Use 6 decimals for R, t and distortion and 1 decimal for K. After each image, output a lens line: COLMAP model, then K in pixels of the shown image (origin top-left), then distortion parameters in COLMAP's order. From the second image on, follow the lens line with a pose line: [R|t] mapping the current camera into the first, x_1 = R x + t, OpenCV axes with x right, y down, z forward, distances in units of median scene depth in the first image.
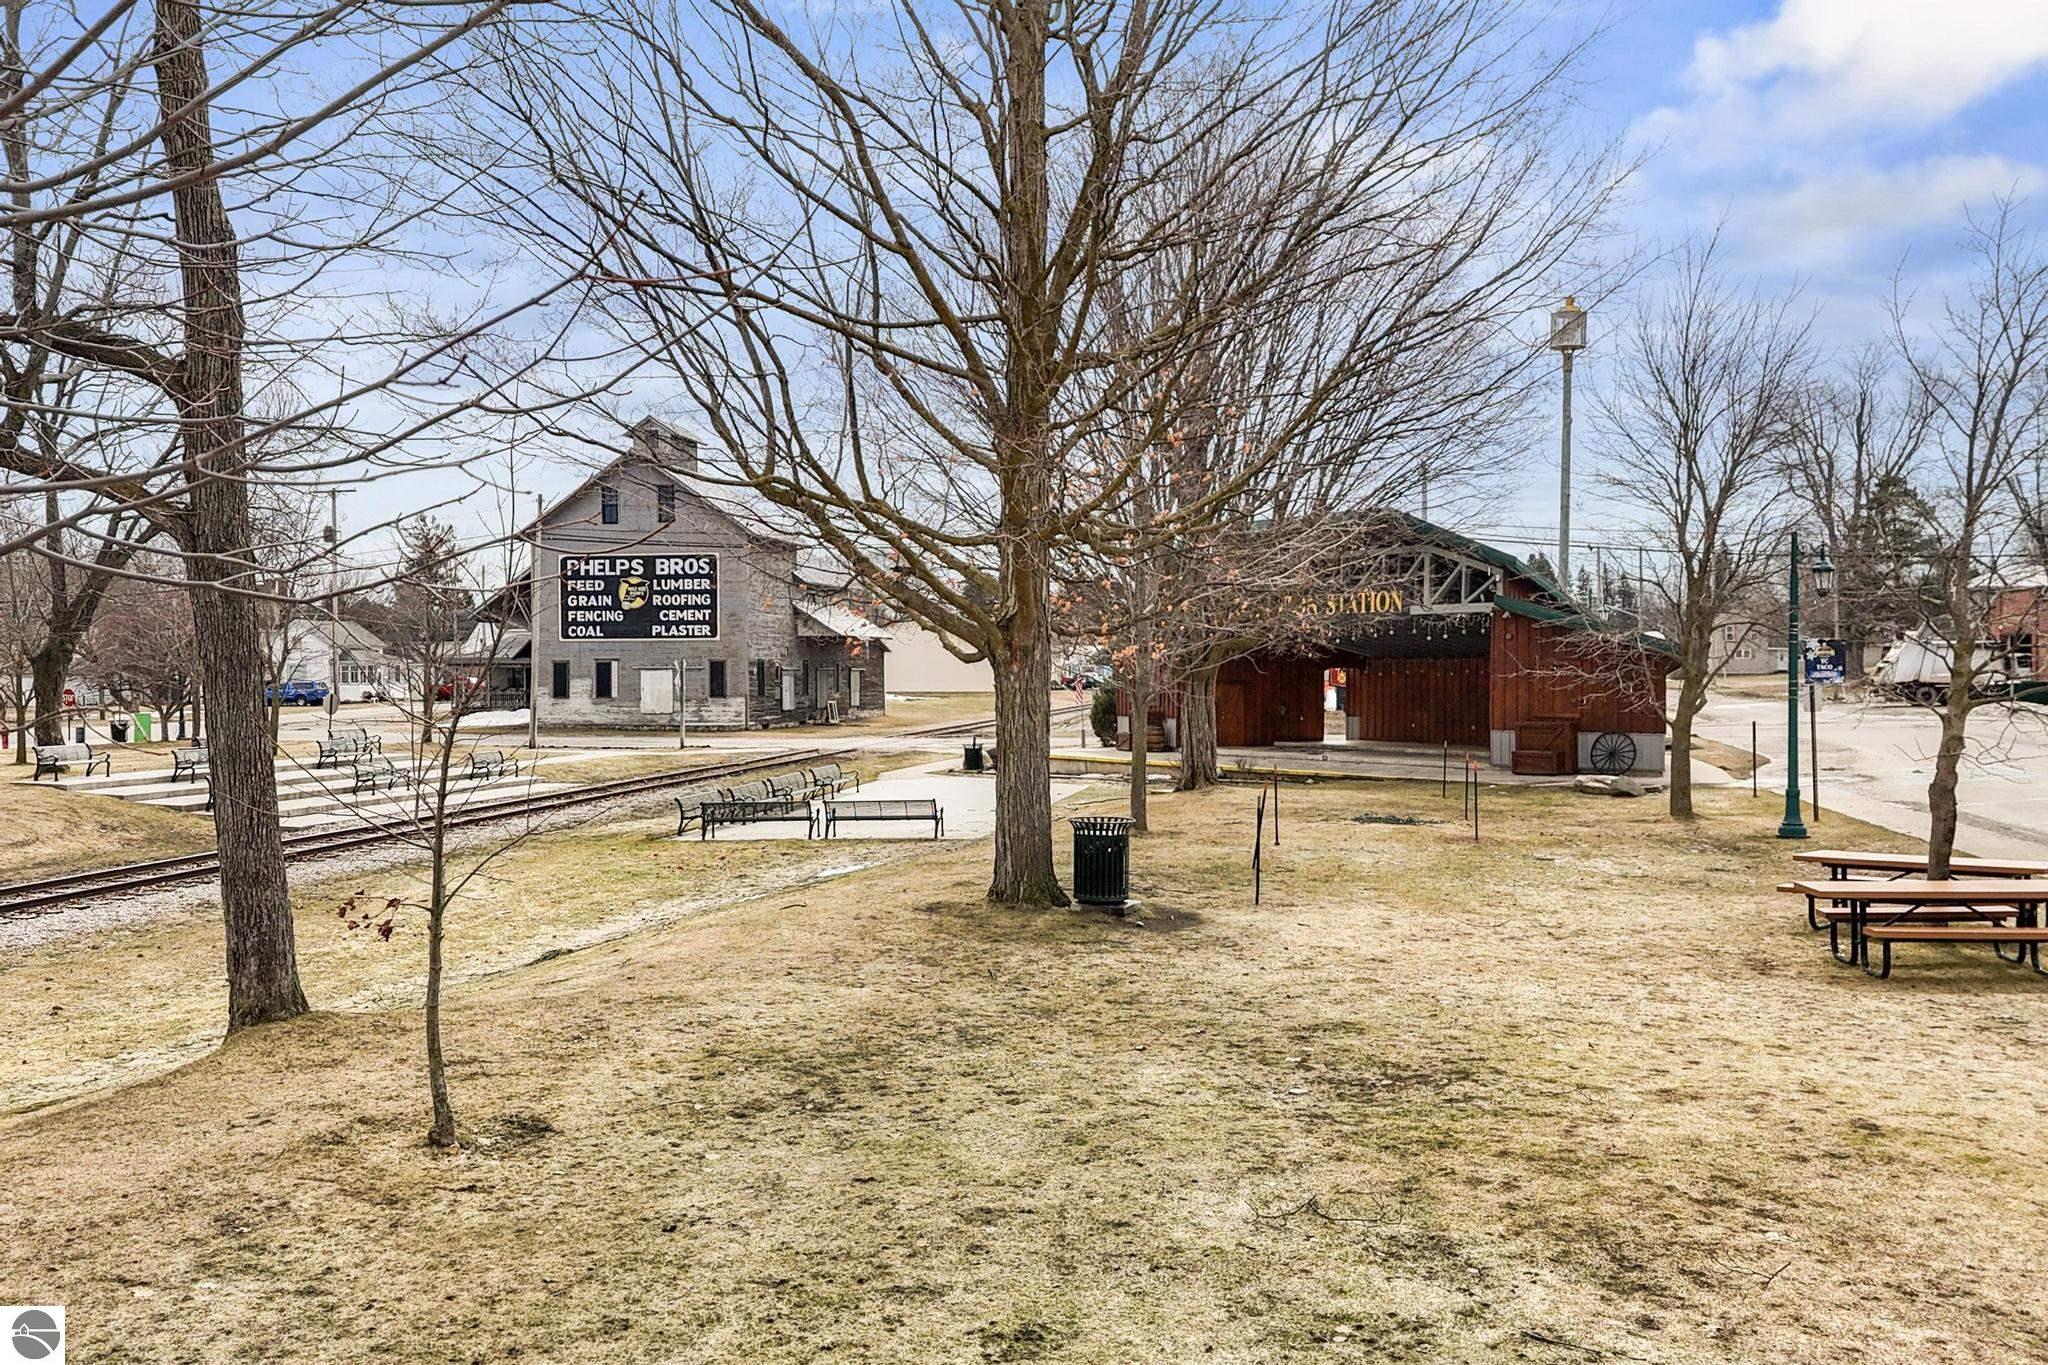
lens RADIAL K [[1715.3, 0, 1016.7], [0, 1715.3, 688.3], [0, 0, 1]] dist [0.077713, -0.085568]
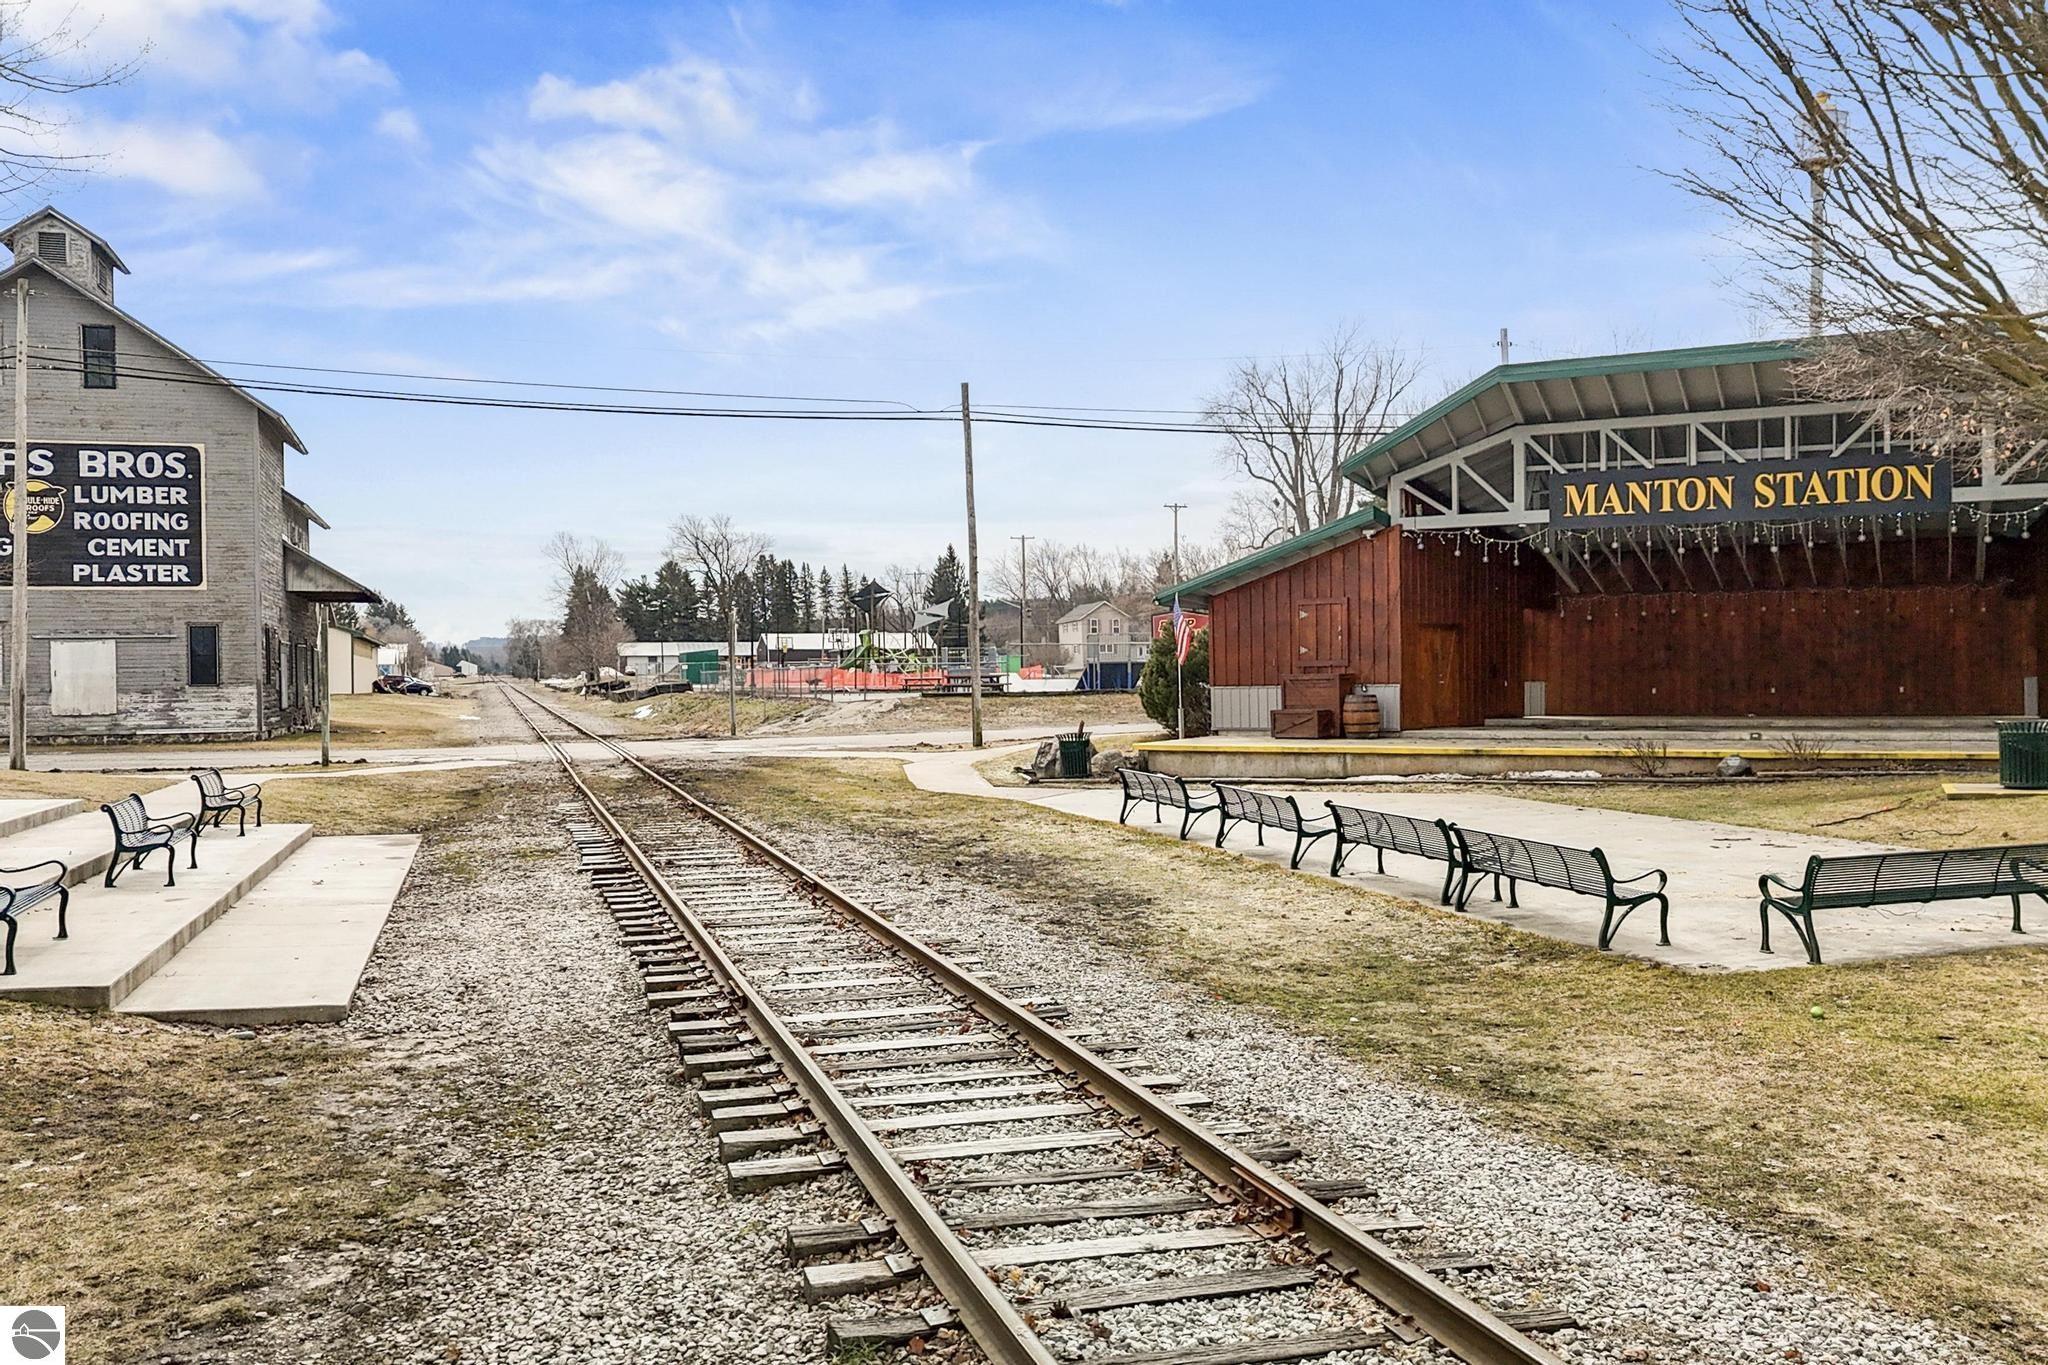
lens RADIAL K [[1715.3, 0, 1022.5], [0, 1715.3, 676.7], [0, 0, 1]] dist [0.077713, -0.085568]
pose [[0.882048, -0.013017, 0.470980, -0.206372], [0.017464, 0.999835, -0.005074, 0.010064], [-0.470836, 0.012701, 0.882129, 0.330723]]
